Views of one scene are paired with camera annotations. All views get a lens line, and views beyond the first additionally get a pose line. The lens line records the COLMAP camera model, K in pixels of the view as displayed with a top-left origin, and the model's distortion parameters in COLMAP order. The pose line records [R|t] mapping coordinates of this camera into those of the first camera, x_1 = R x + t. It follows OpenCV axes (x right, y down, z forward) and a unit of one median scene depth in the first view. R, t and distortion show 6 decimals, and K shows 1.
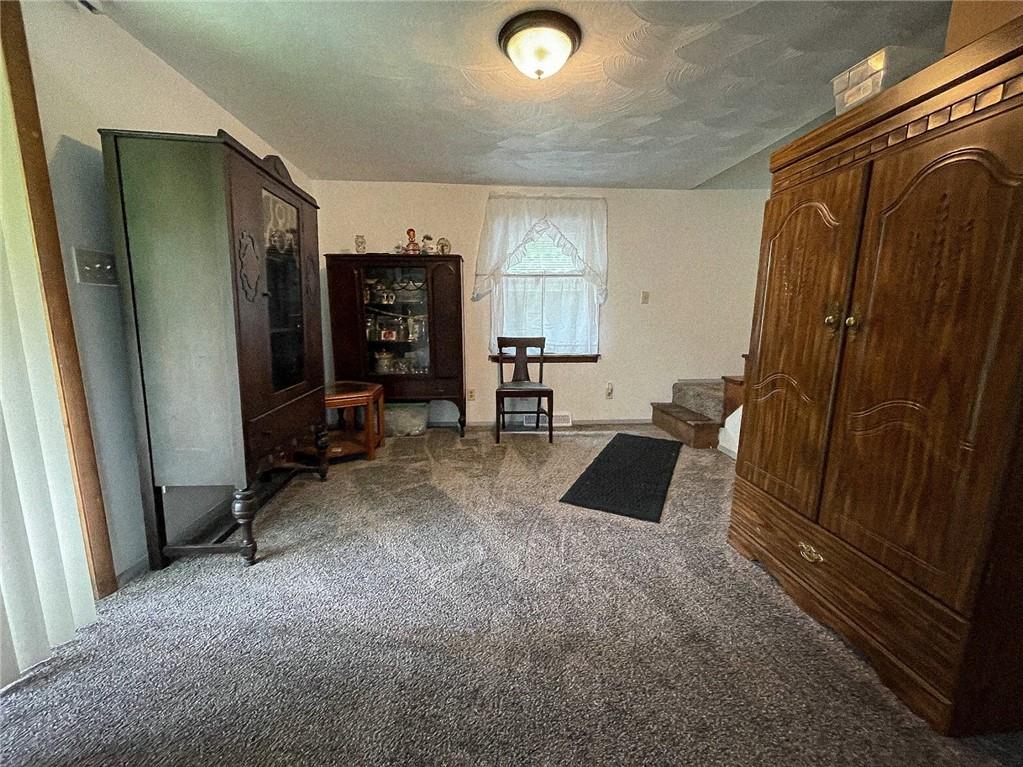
lens RADIAL K [[415.1, 0, 514.5], [0, 415.1, 381.8], [0, 0, 1]] dist [-0.000360, -0.000277]
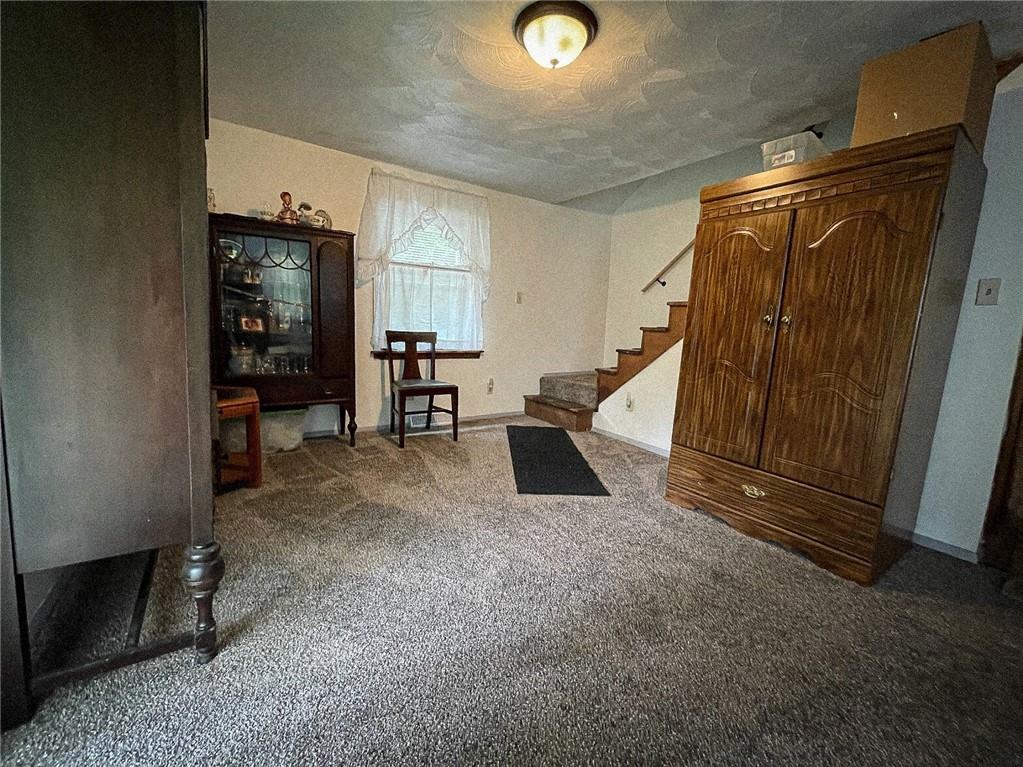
lens RADIAL K [[415.1, 0, 514.5], [0, 415.1, 381.8], [0, 0, 1]] dist [-0.000360, -0.000277]
pose [[0.867371, -0.035938, 0.496363, -0.275998], [0.037653, 0.999269, 0.006554, 0.008081], [-0.496235, 0.013005, 0.868091, 0.093417]]
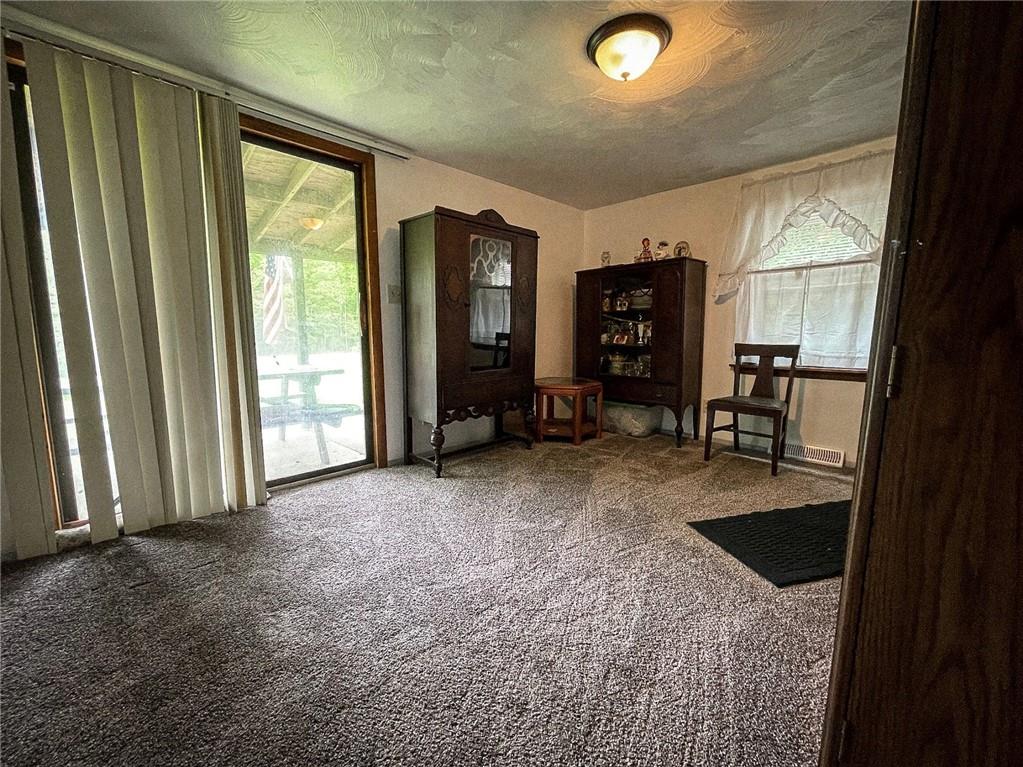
lens RADIAL K [[418.9, 0, 512.2], [0, 418.9, 381.4], [0, 0, 1]] dist [0.000484, 0.000013]
pose [[0.645979, 0.087535, -0.758320, 0.366922], [-0.117338, 0.992984, 0.014667, 0.014879], [0.754283, 0.079505, 0.651717, 0.085078]]
